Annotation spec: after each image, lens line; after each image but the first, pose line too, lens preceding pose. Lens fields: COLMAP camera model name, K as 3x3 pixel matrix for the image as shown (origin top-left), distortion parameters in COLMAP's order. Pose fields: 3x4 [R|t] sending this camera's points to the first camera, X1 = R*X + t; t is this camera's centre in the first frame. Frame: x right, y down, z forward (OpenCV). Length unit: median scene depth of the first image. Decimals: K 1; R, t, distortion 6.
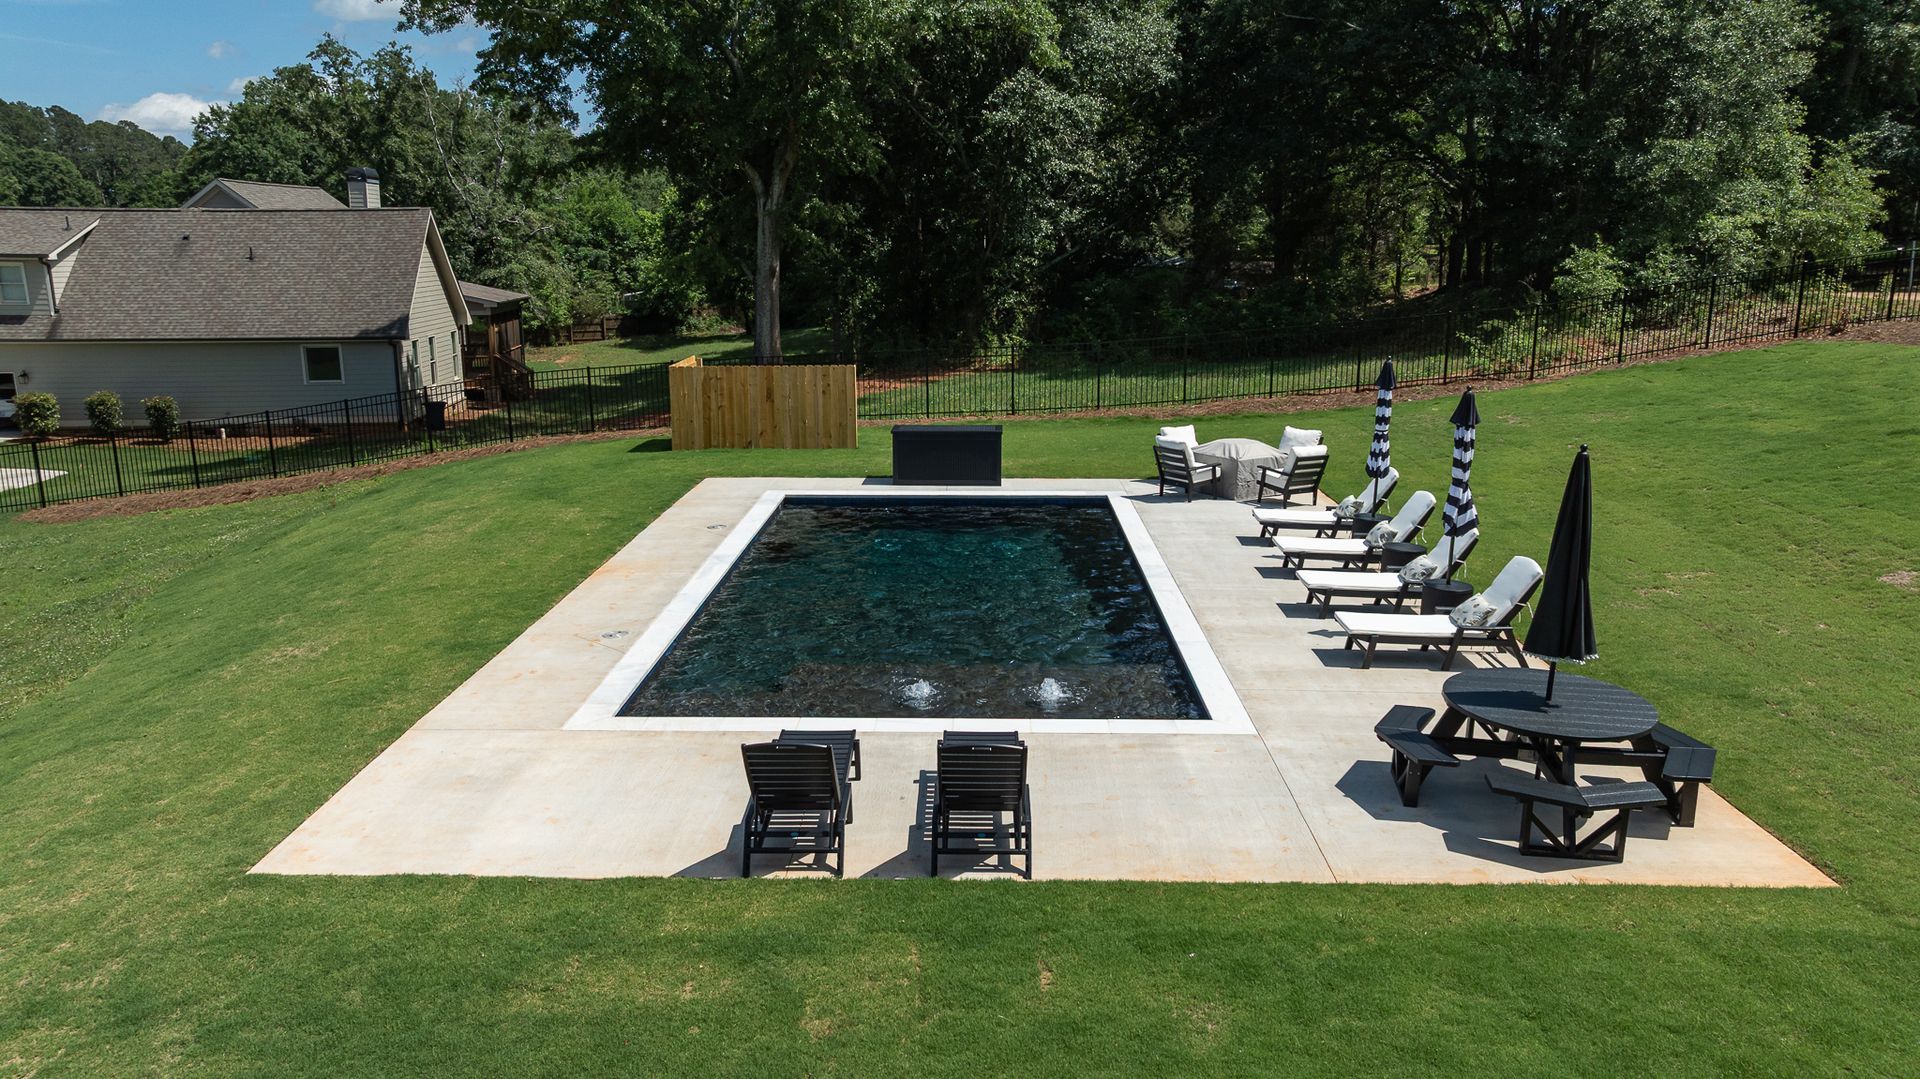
lens RADIAL K [[1354.7, 0, 962.5], [0, 1354.7, 541.2], [0, 0, 1]] dist [-0.047012, 0.056910]
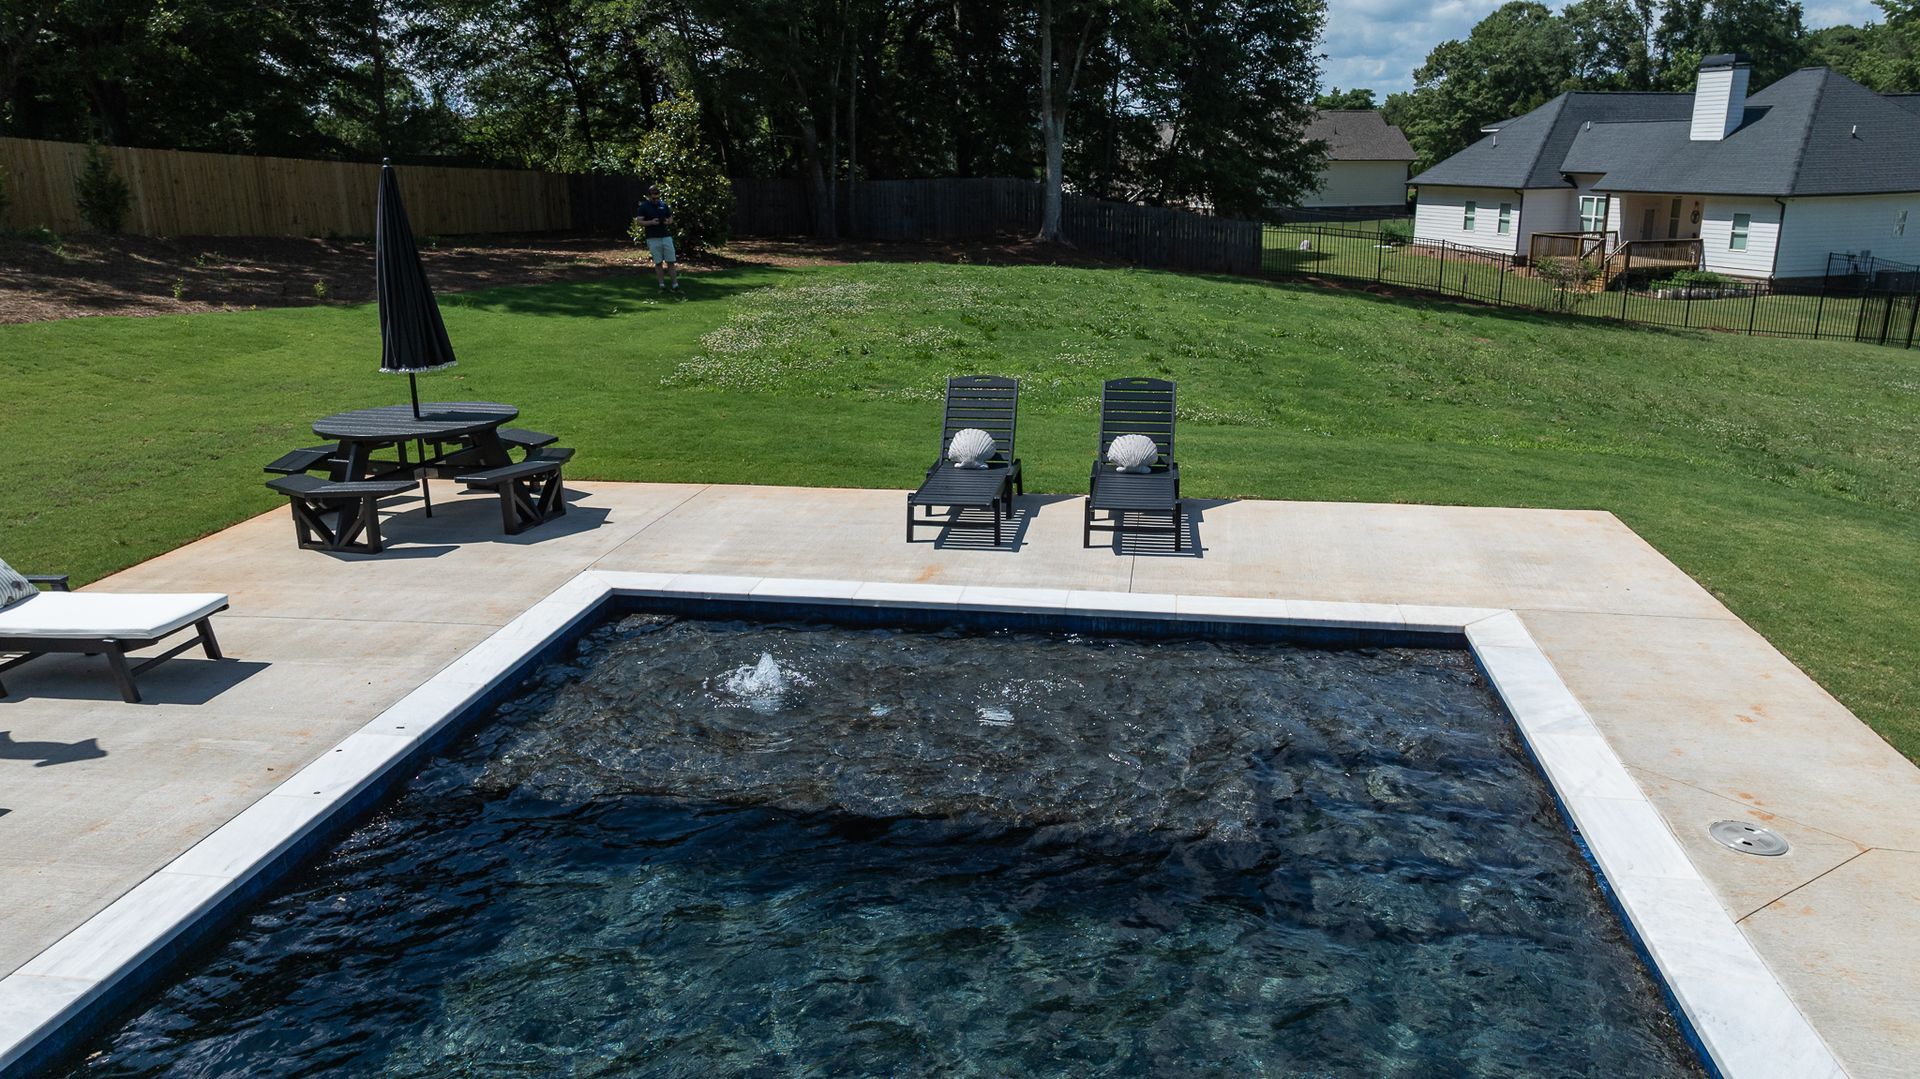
lens RADIAL K [[1360.6, 0, 963.1], [0, 1360.6, 538.5], [0, 0, 1]] dist [-0.060538, 0.072448]
pose [[-0.990675, -0.030541, 0.132782, -0.051862], [0.036894, 0.878010, 0.477218, -0.119627], [-0.131159, 0.477666, -0.868696, 0.809169]]
